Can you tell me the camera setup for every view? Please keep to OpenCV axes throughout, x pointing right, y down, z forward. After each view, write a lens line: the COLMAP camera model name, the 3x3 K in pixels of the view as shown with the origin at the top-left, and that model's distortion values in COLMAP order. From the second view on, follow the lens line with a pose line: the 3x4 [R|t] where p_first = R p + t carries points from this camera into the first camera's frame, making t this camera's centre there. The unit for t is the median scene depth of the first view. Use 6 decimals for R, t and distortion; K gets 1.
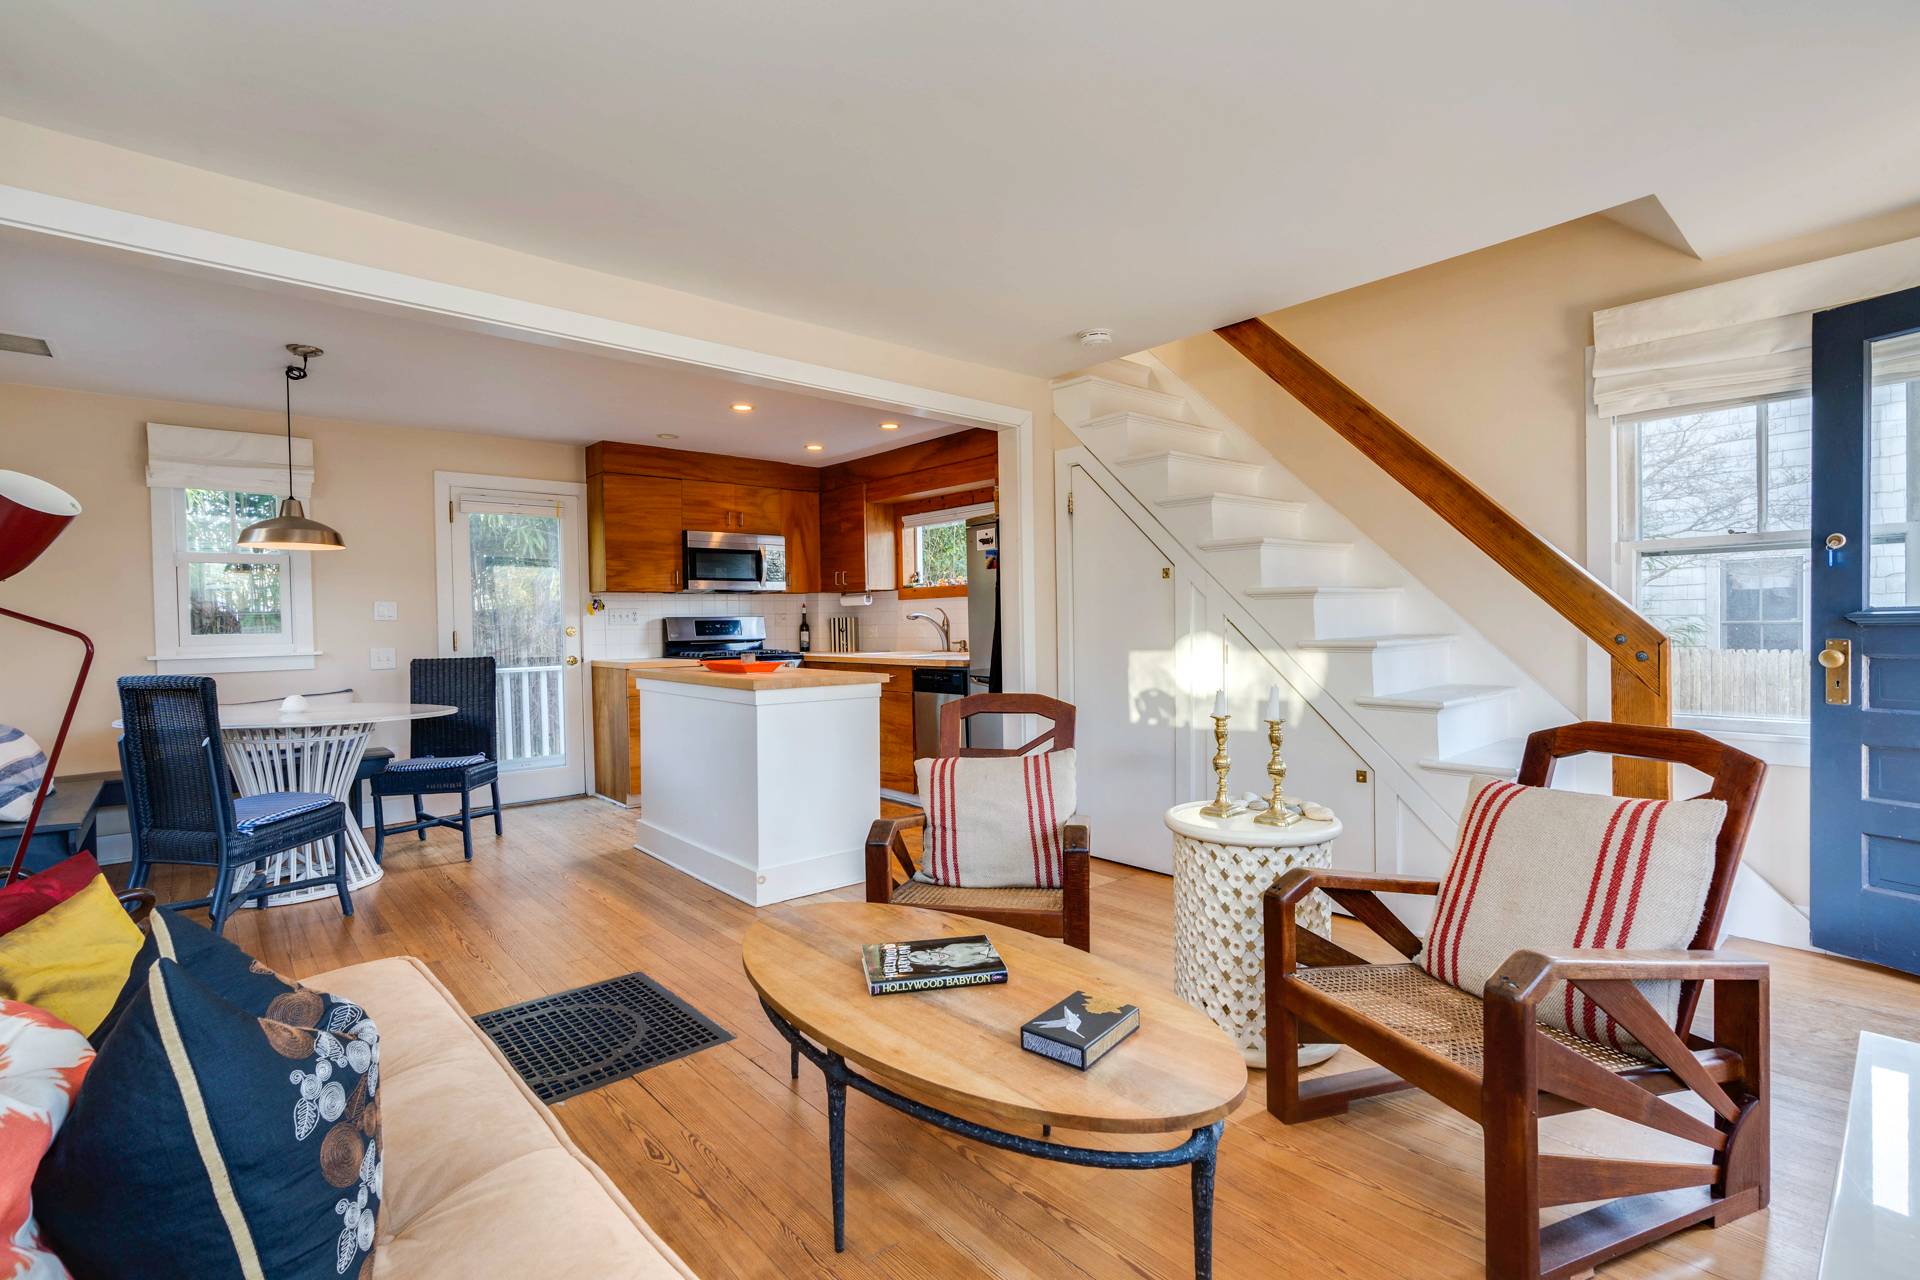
lens RADIAL K [[879.9, 0, 945.9], [0, 879.9, 636.2], [0, 0, 1]] dist [-0.008921, 0.000912]
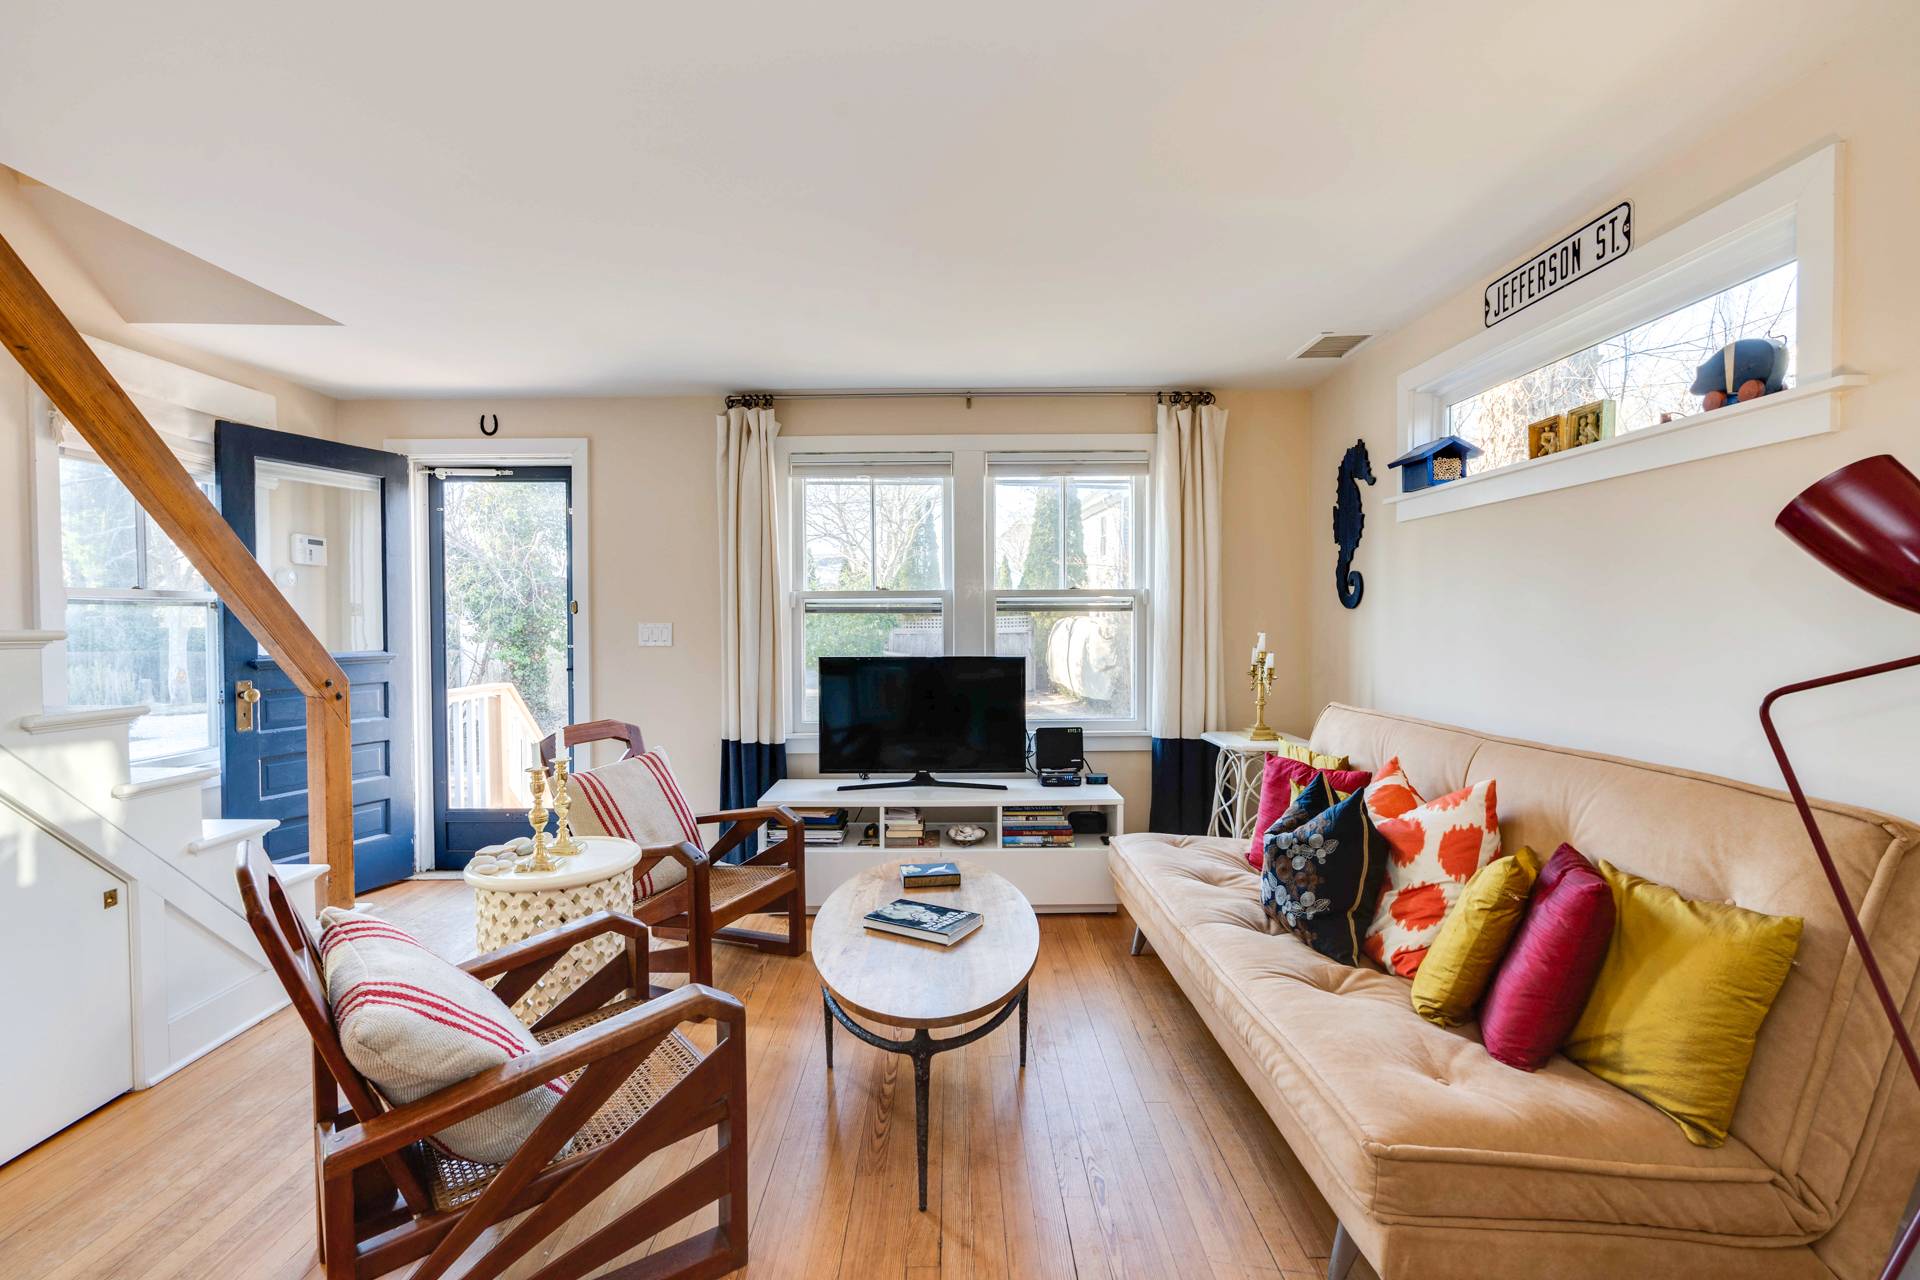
lens RADIAL K [[879.9, 0, 945.9], [0, 879.9, 636.2], [0, 0, 1]] dist [-0.008921, 0.000912]
pose [[-0.755930, 0.011840, 0.654546, -0.600247], [0.030657, 0.999380, 0.017327, -0.053053], [-0.653935, 0.033165, -0.755824, 1.284942]]
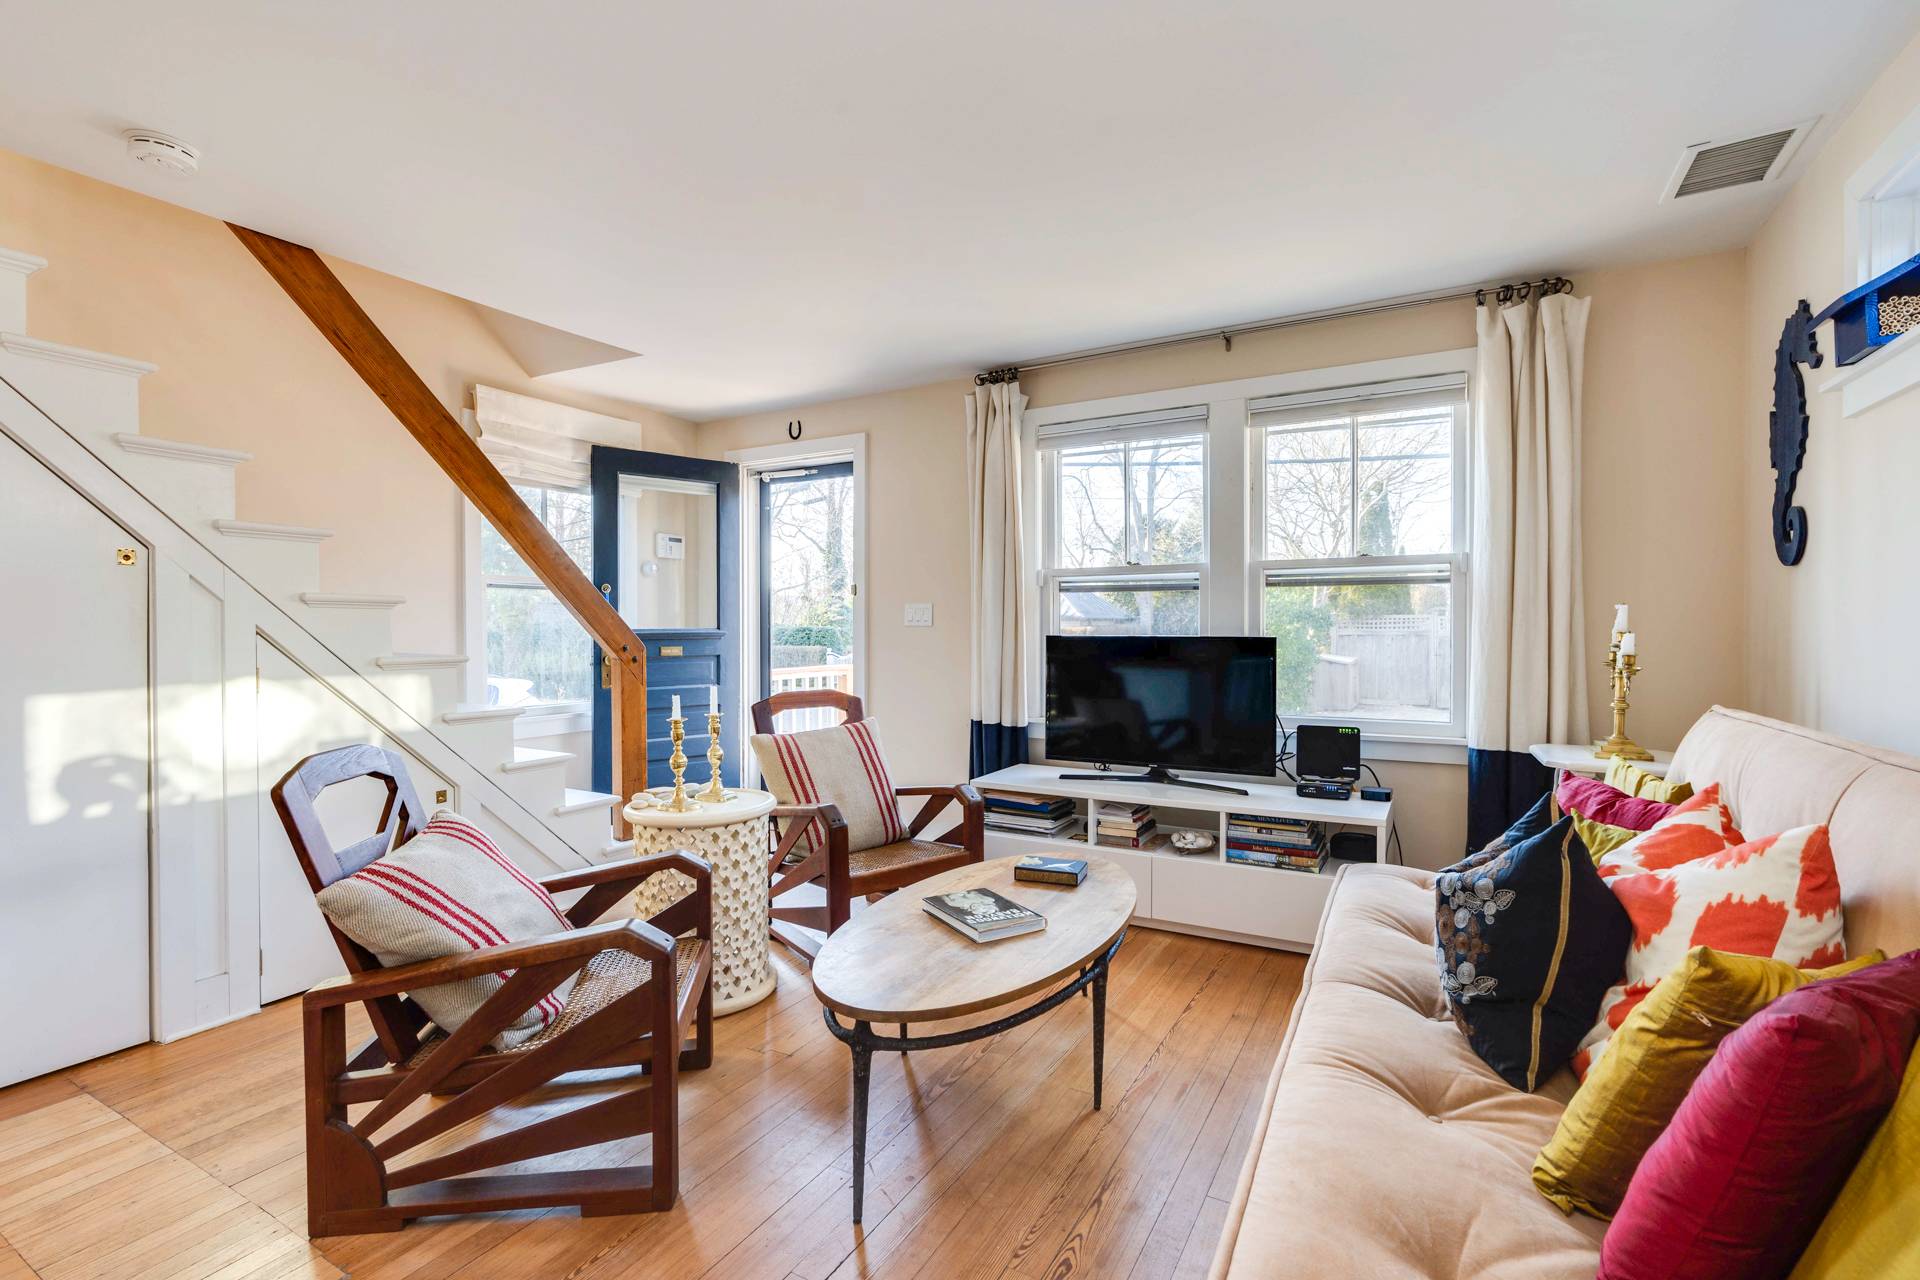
lens RADIAL K [[879.9, 0, 945.9], [0, 879.9, 636.2], [0, 0, 1]] dist [-0.008921, 0.000912]
pose [[-0.325544, 0.011217, 0.945460, -0.735391], [0.023970, 0.999706, -0.003607, 0.000664], [-0.945223, 0.021488, -0.325717, 0.928458]]
